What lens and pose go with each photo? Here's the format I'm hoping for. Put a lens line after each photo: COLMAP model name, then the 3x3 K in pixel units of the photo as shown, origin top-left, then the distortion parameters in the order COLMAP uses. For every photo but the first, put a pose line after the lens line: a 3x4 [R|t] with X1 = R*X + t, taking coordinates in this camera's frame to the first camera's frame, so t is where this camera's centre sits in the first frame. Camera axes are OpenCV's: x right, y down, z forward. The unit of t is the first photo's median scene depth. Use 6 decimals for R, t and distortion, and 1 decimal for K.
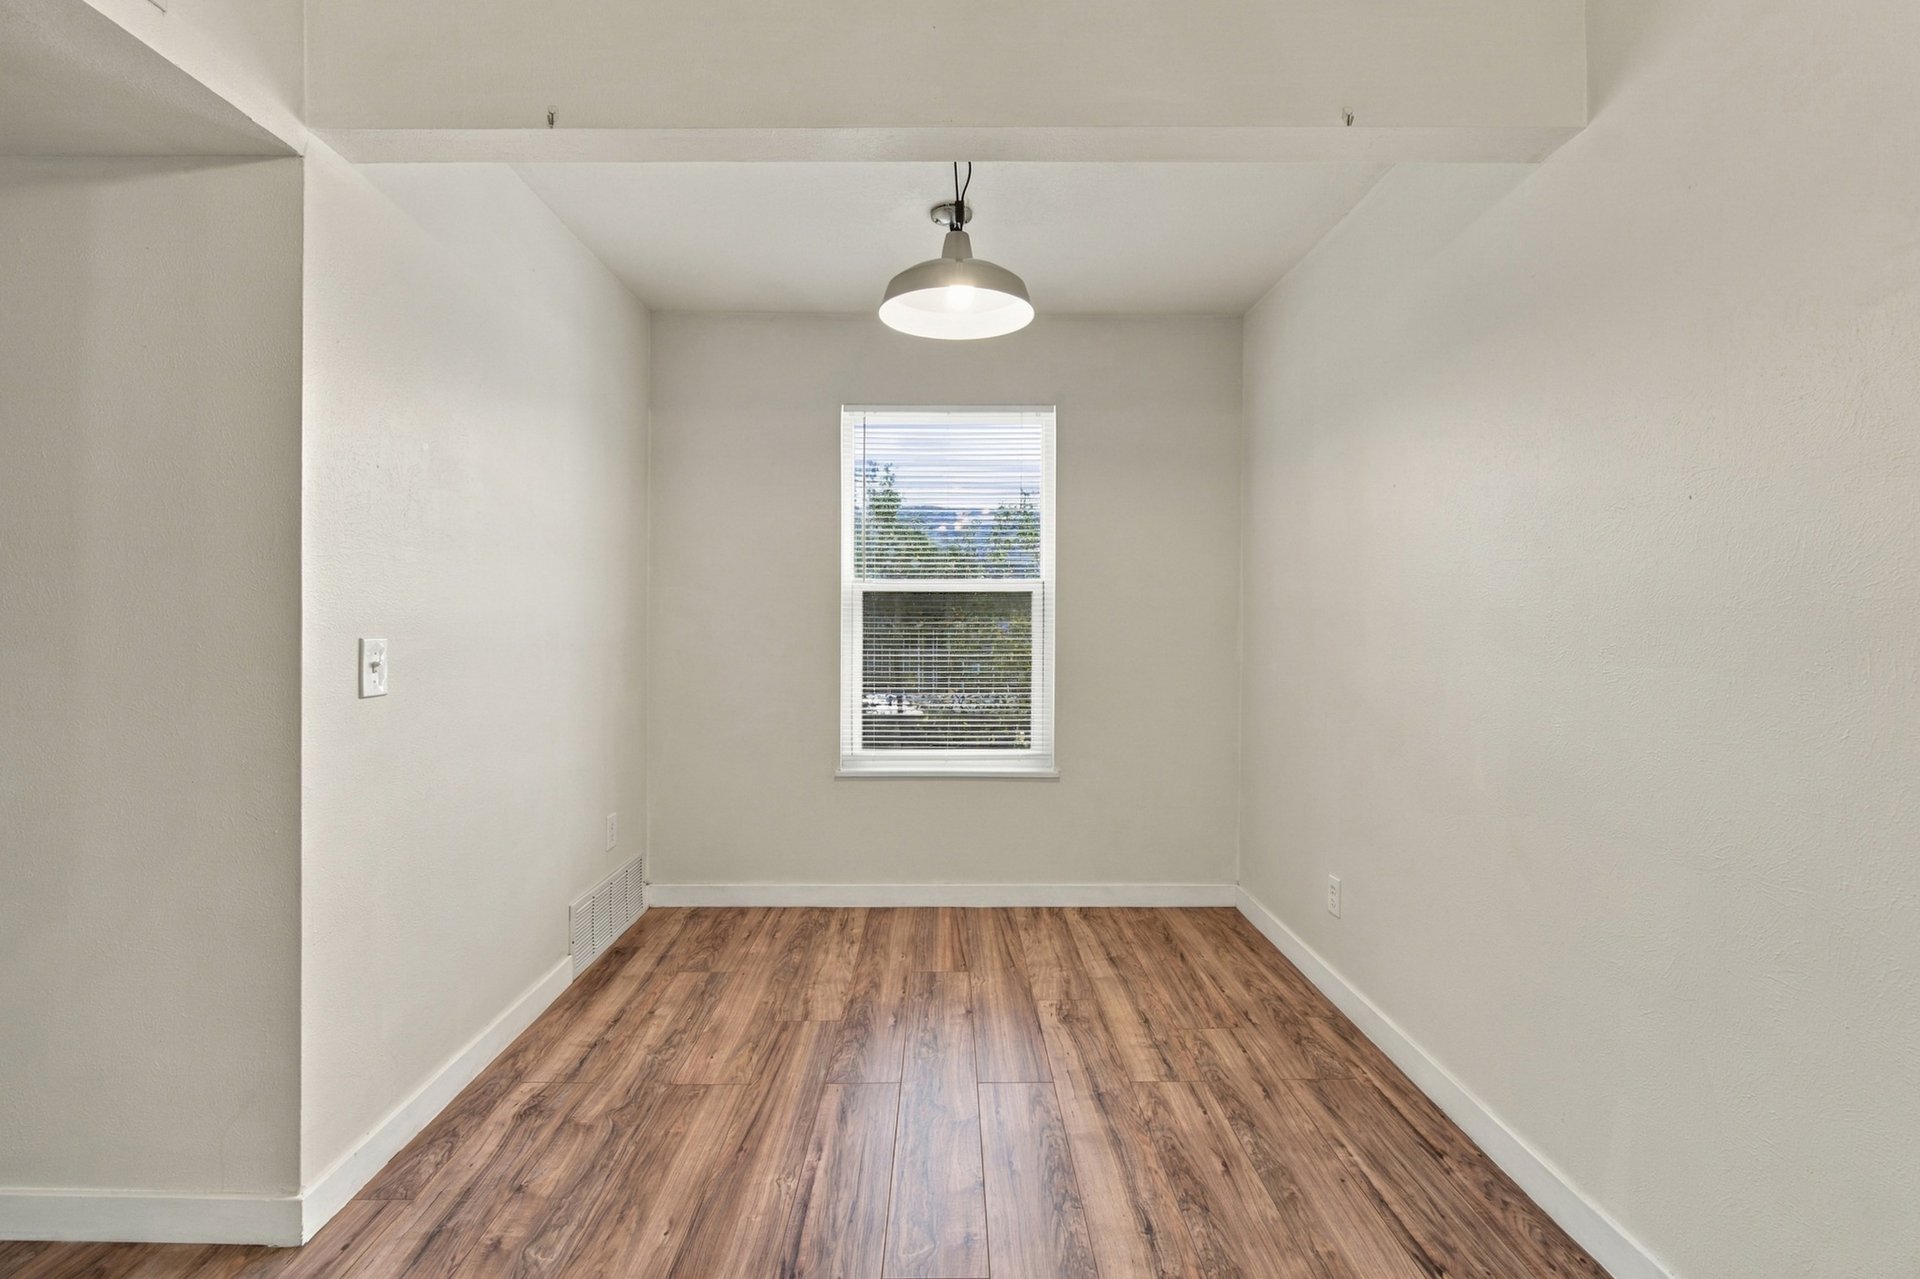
lens RADIAL K [[830.8, 0, 943.0], [0, 830.8, 643.9], [0, 0, 1]] dist [-0.008324, 0.001955]
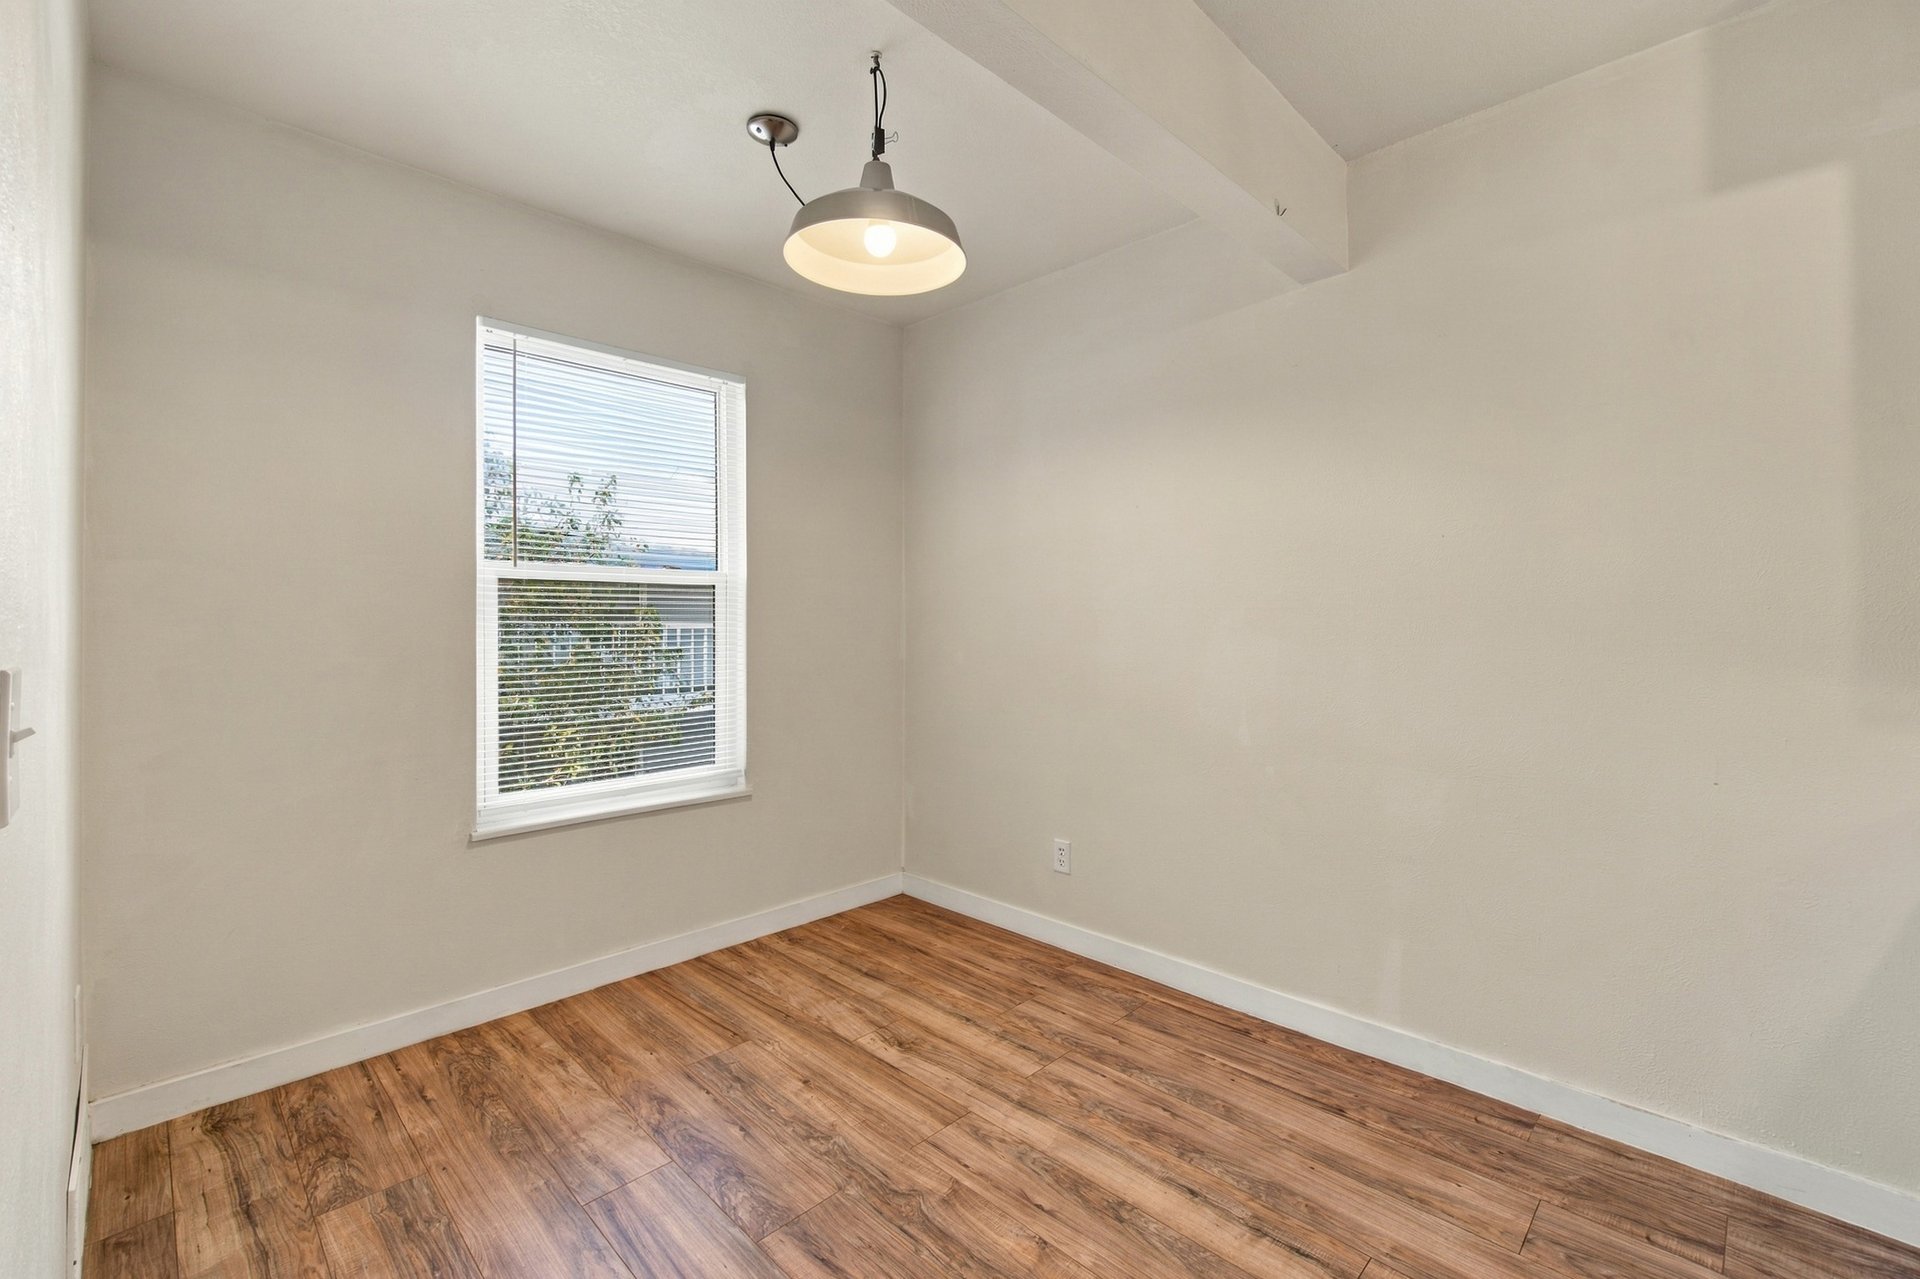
lens RADIAL K [[830.8, 0, 945.2], [0, 830.8, 628.8], [0, 0, 1]] dist [-0.008324, 0.001955]
pose [[0.710328, -0.010527, 0.703792, -0.393470], [0.022780, 0.999708, -0.008038, -0.005239], [-0.703502, 0.021742, 0.710361, 0.253082]]
